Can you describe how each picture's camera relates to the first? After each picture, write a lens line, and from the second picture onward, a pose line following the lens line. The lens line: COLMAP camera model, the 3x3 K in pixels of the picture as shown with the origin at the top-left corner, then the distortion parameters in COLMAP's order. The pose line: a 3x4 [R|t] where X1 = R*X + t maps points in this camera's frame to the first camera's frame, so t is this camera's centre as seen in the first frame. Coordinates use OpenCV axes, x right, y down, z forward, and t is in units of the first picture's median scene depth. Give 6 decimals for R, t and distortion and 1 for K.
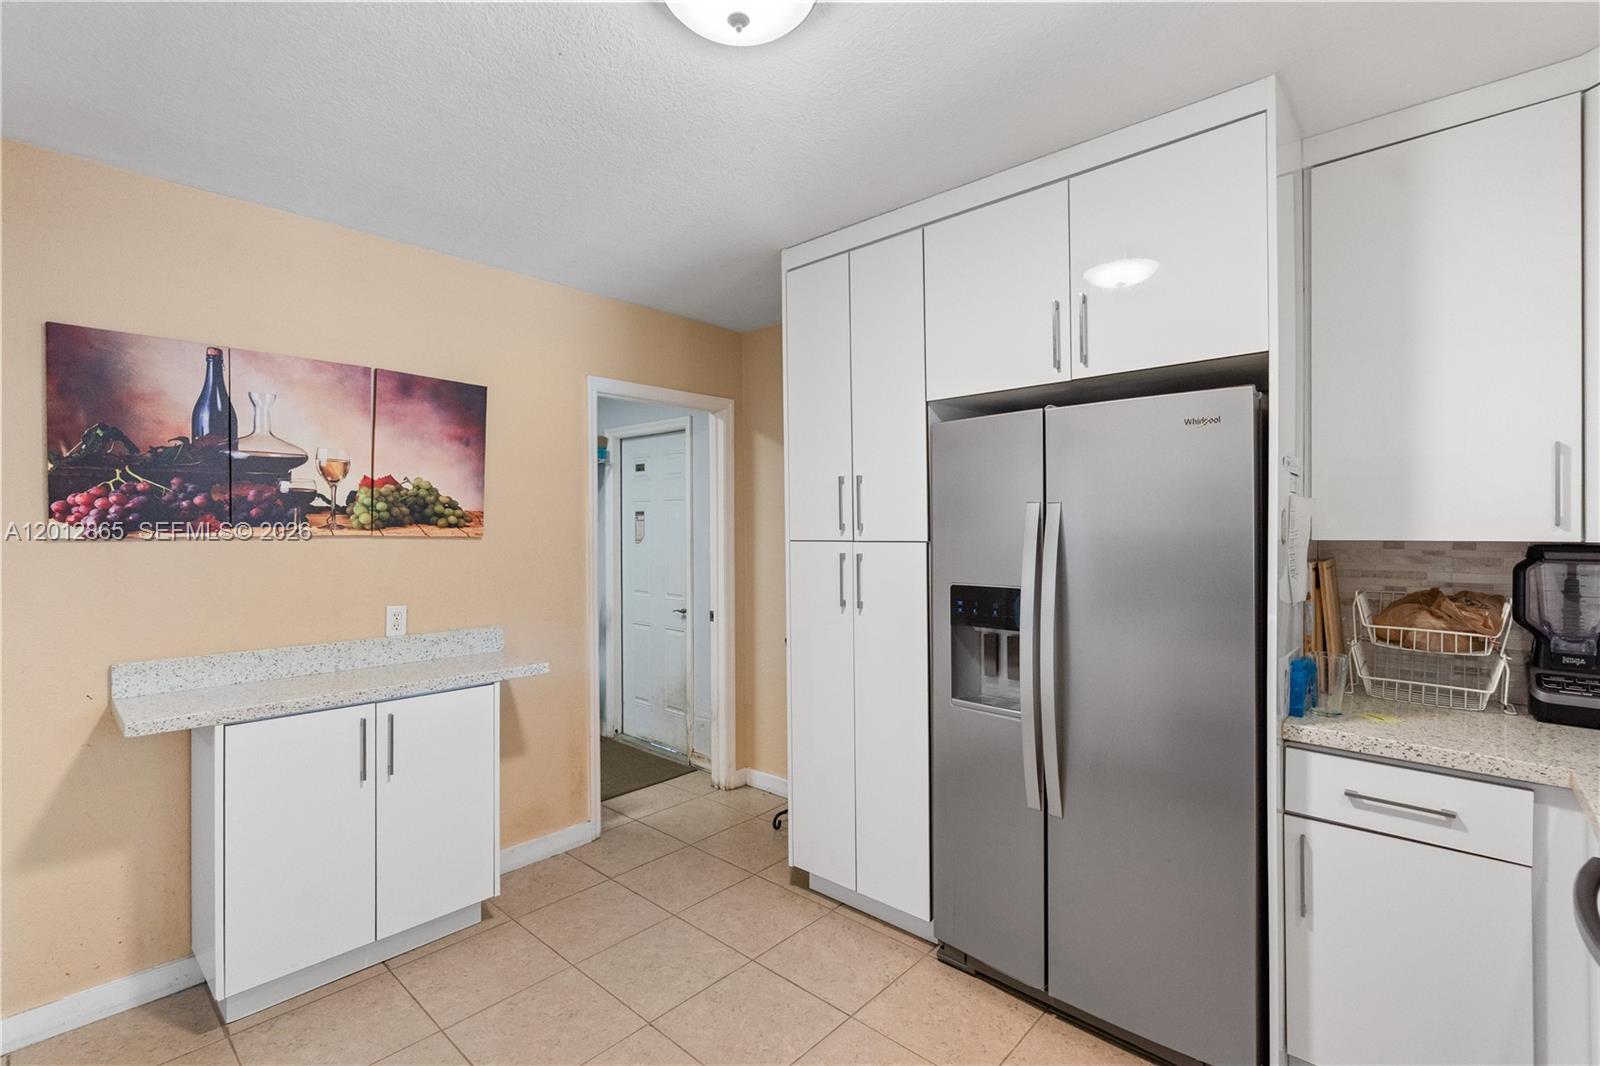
lens RADIAL K [[727.2, 0, 799.7], [0, 727.2, 535.2], [0, 0, 1]] dist [-0.012087, 0.005464]
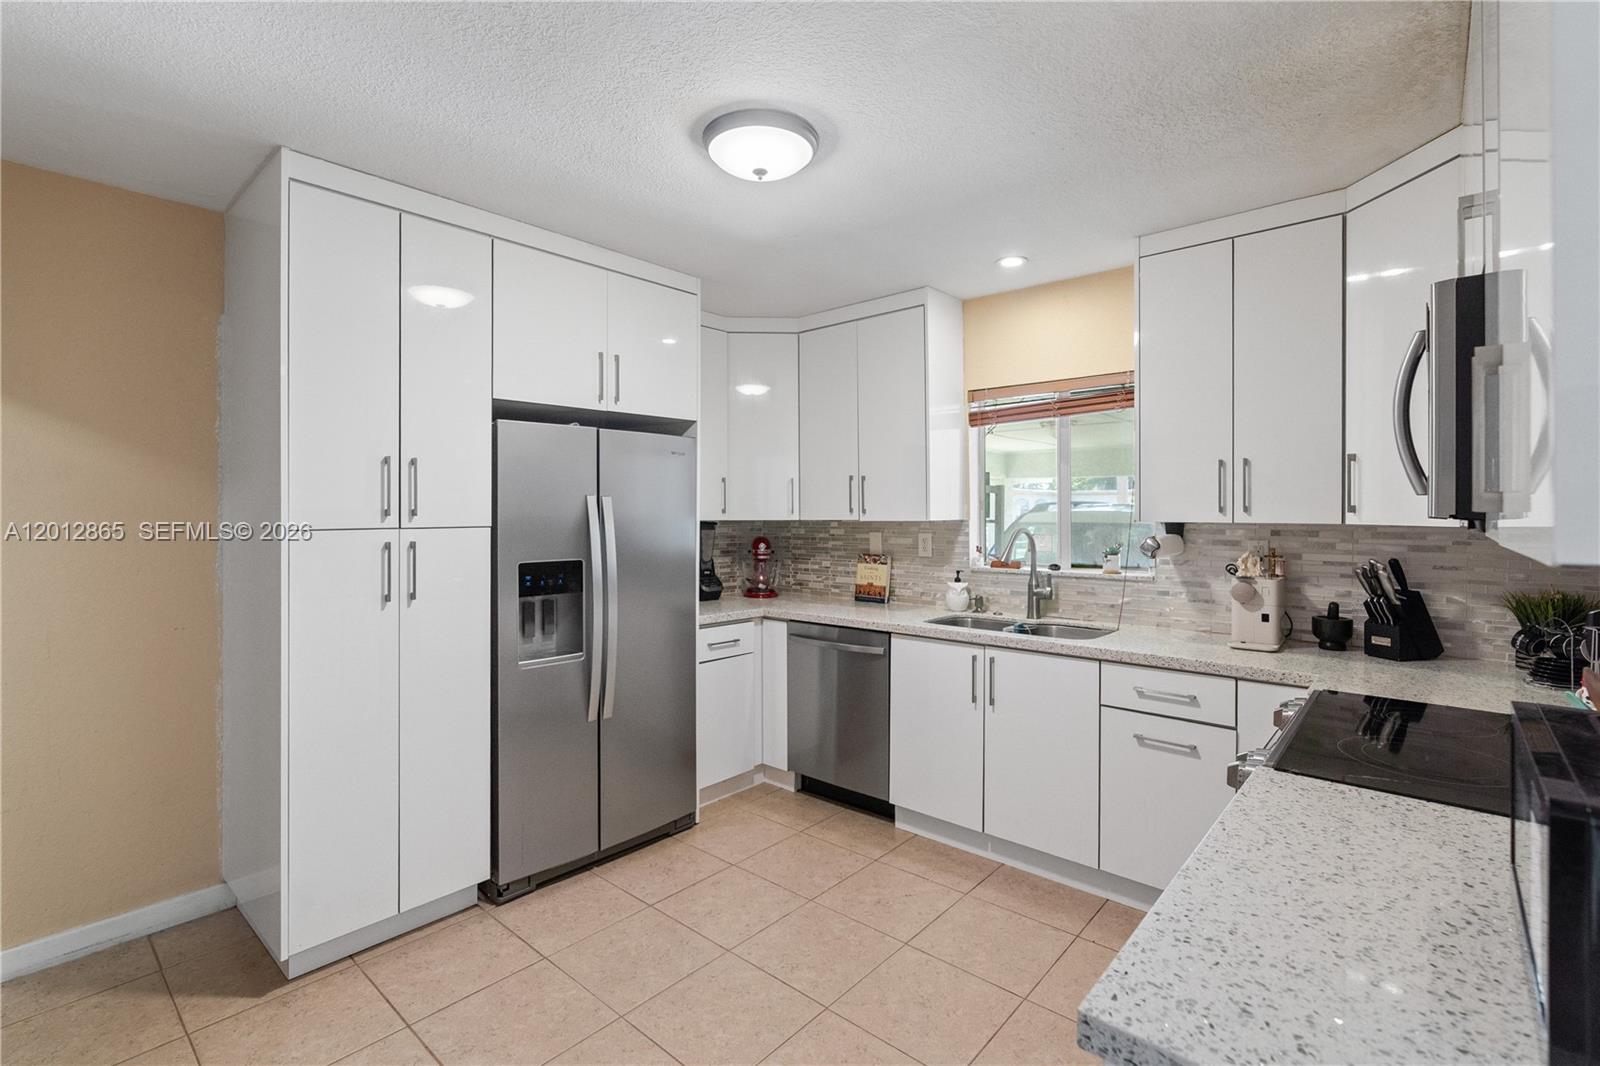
lens RADIAL K [[727.2, 0, 799.5], [0, 727.2, 516.3], [0, 0, 1]] dist [-0.012087, 0.005464]
pose [[-0.021990, -0.002402, 0.999755, -0.908248], [0.011049, 0.999935, 0.002645, -0.004092], [-0.999697, 0.011105, -0.021963, 0.553570]]
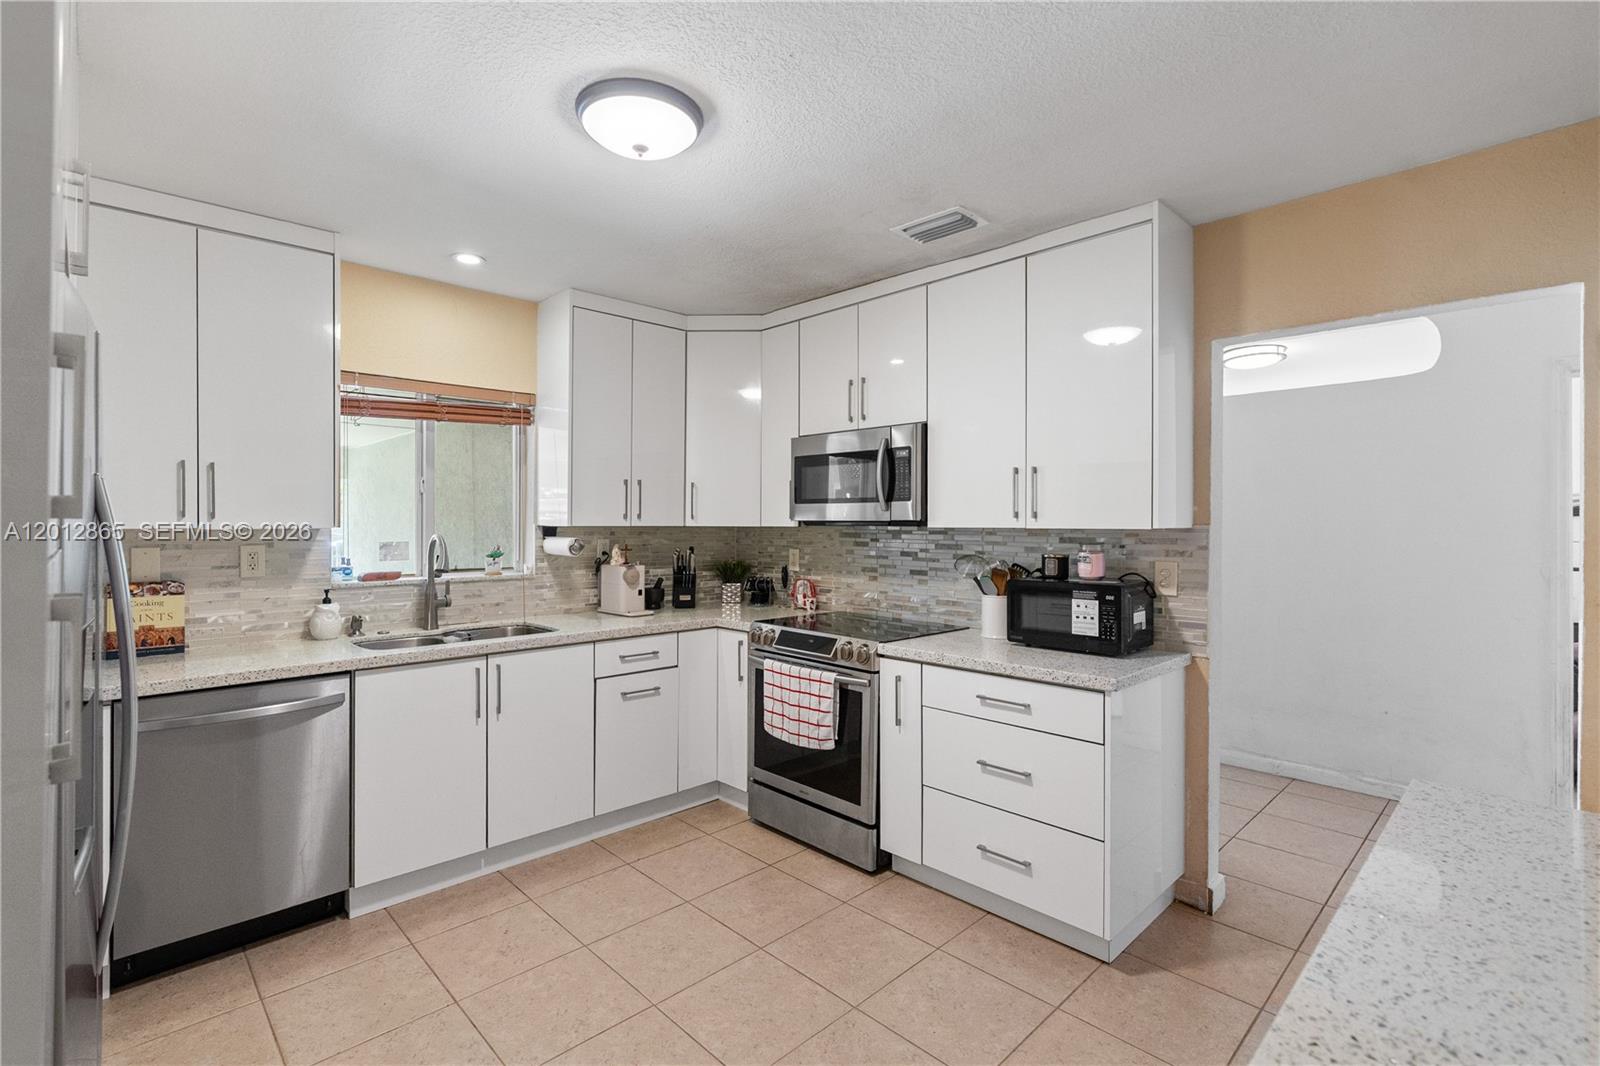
lens RADIAL K [[727.2, 0, 806.8], [0, 727.2, 527.6], [0, 0, 1]] dist [-0.012087, 0.005464]
pose [[-0.998462, 0.001847, 0.055411, -0.264079], [0.002858, 0.999831, 0.018183, -0.007327], [-0.055368, 0.018314, -0.998298, 1.382406]]
